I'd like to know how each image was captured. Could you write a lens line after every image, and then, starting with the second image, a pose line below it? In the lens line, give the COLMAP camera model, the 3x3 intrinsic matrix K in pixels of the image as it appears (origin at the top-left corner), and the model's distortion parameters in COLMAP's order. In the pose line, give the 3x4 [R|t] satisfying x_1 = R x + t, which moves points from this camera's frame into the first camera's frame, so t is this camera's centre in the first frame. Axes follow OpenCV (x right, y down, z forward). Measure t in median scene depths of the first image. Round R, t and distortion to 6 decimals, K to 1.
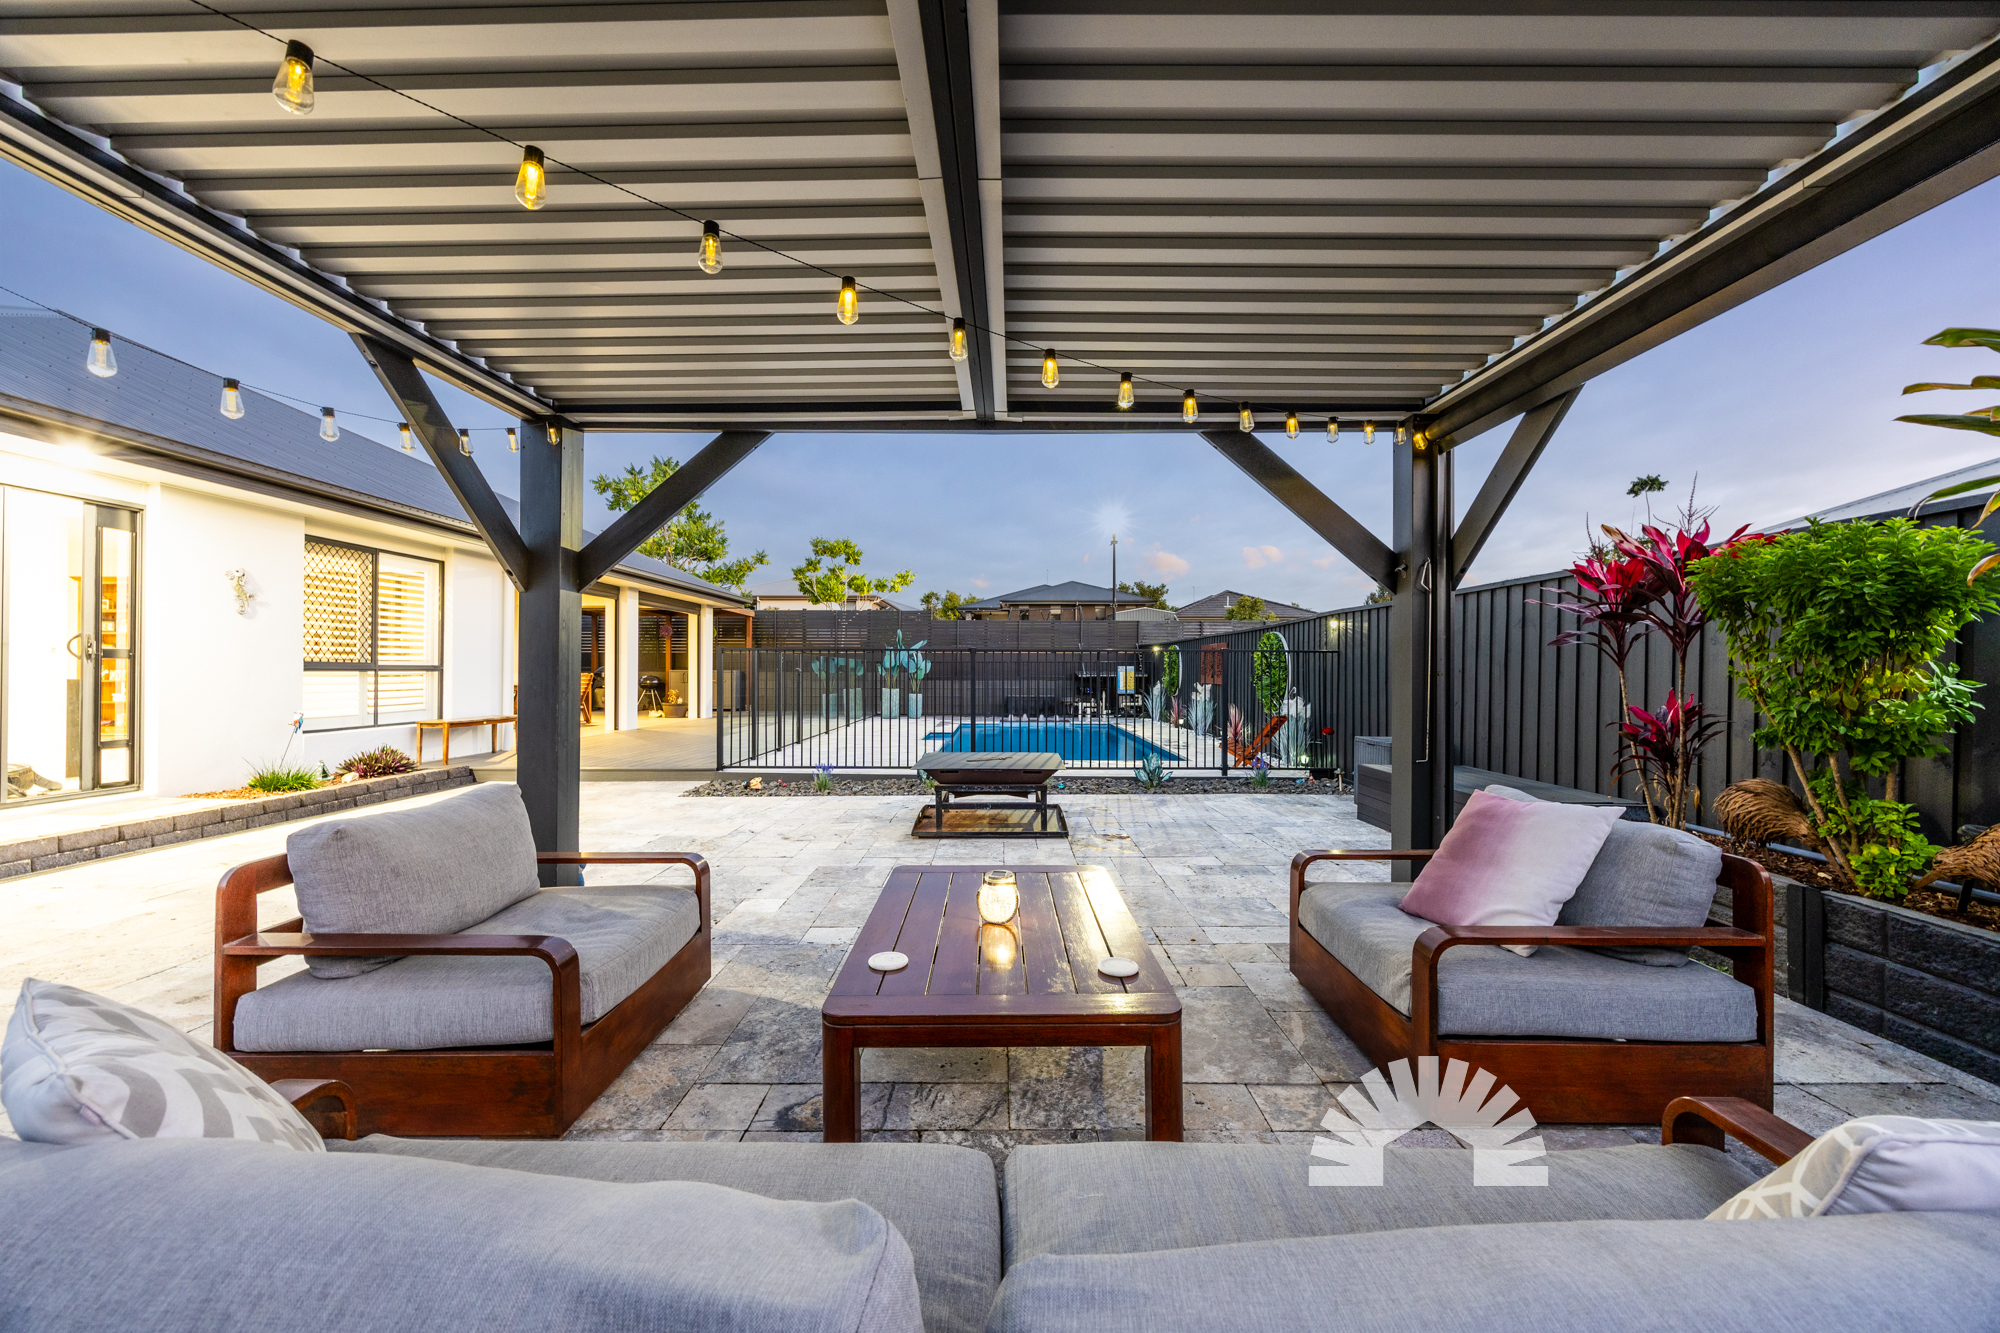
lens RADIAL K [[811.3, 0, 998.2], [0, 811.3, 668.7], [0, 0, 1]] dist [0.000661, 0.000056]
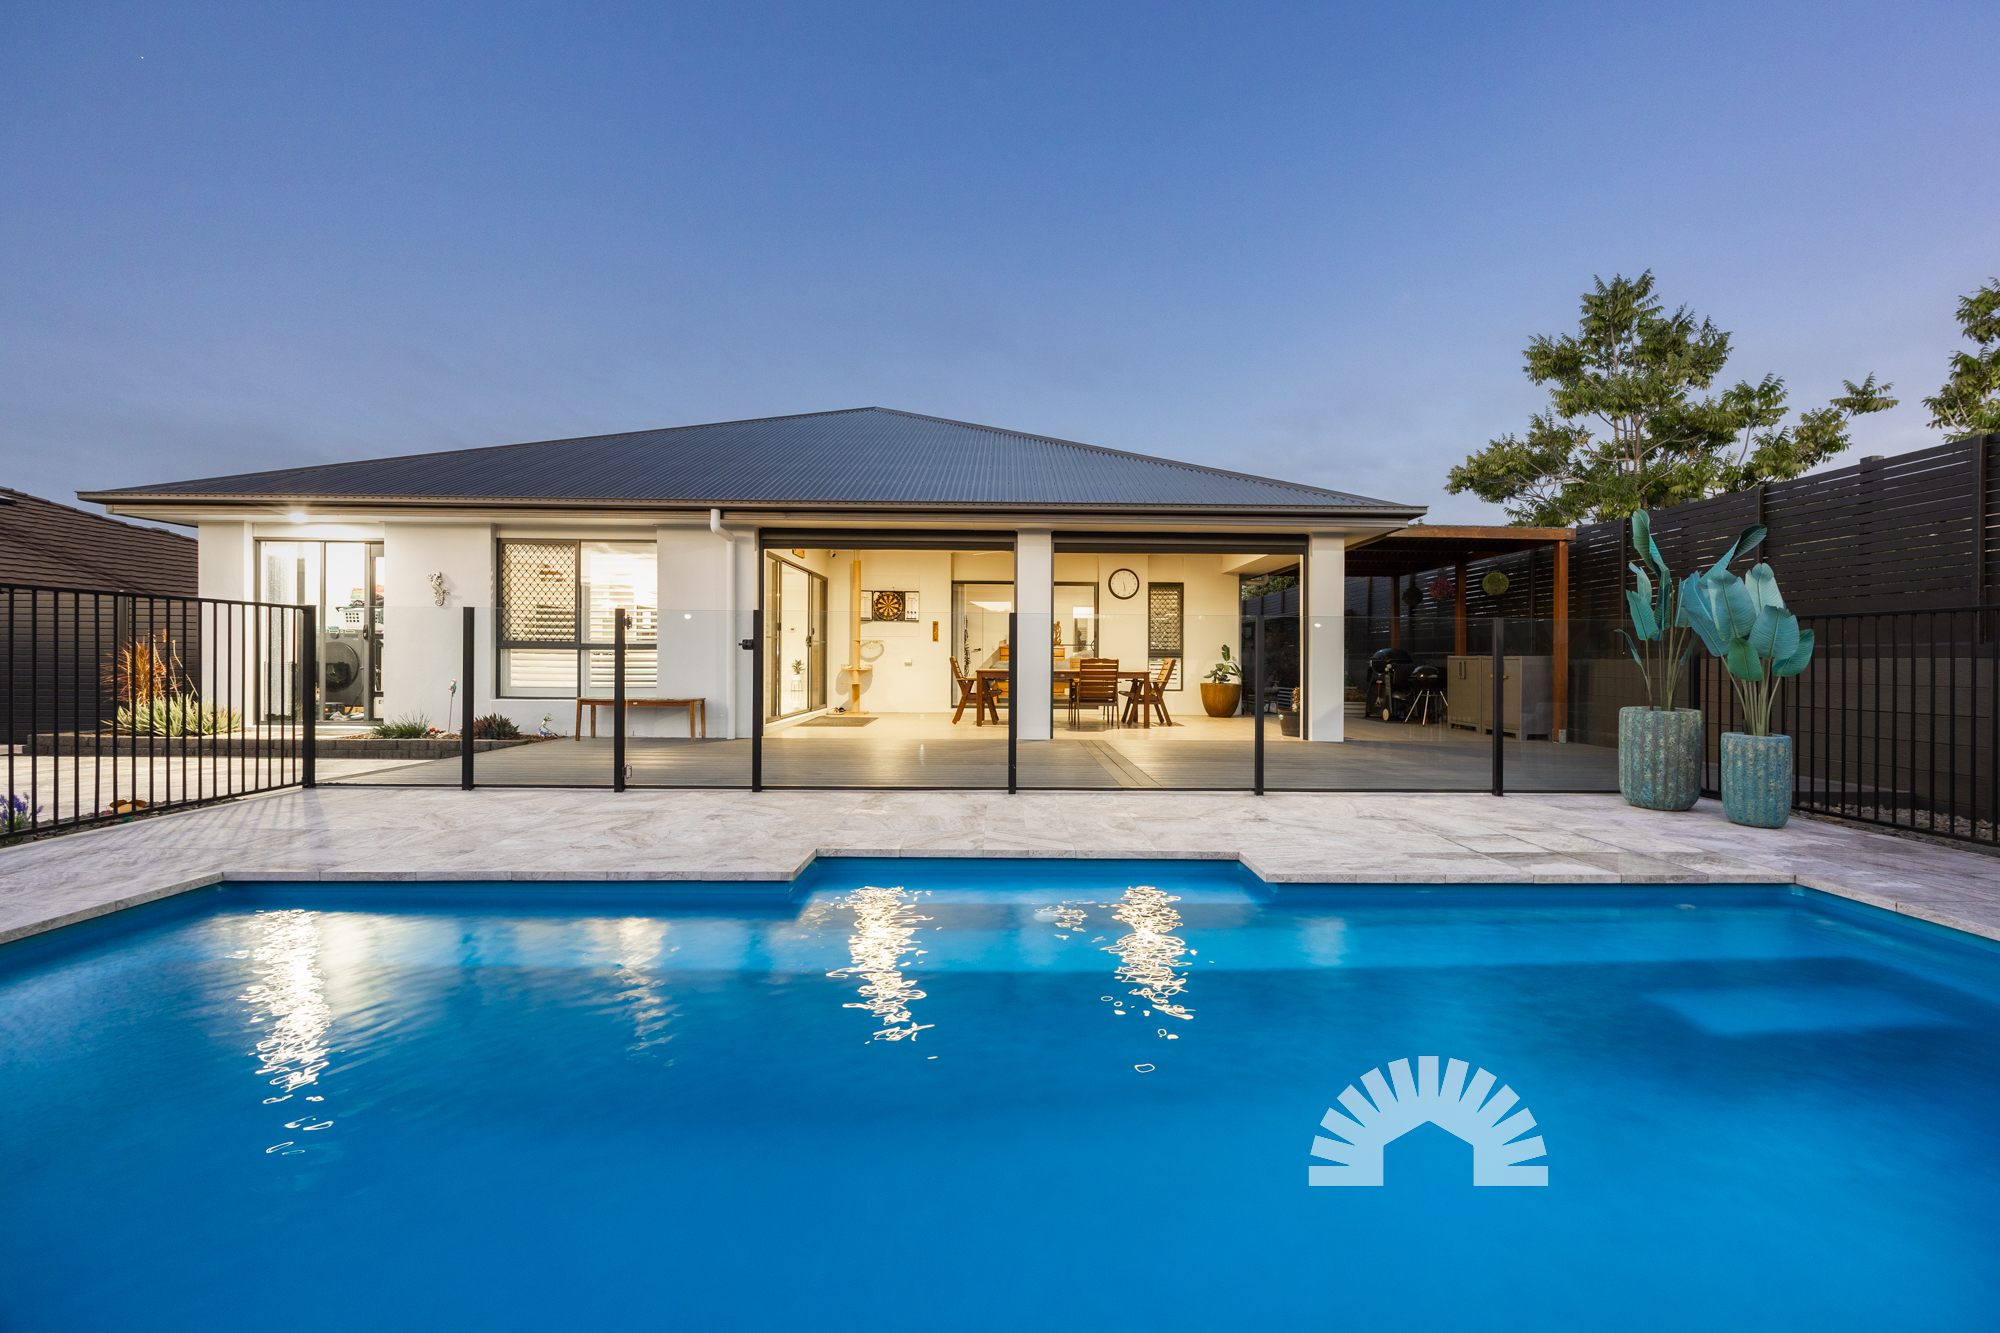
lens RADIAL K [[811.3, 0, 1004.3], [0, 811.3, 671.8], [0, 0, 1]] dist [0.000661, 0.000056]
pose [[0.015471, 0.001411, -0.999879, 0.362615], [-0.009230, 0.999957, 0.001268, 0.027630], [0.999838, 0.009210, 0.015483, 1.573335]]
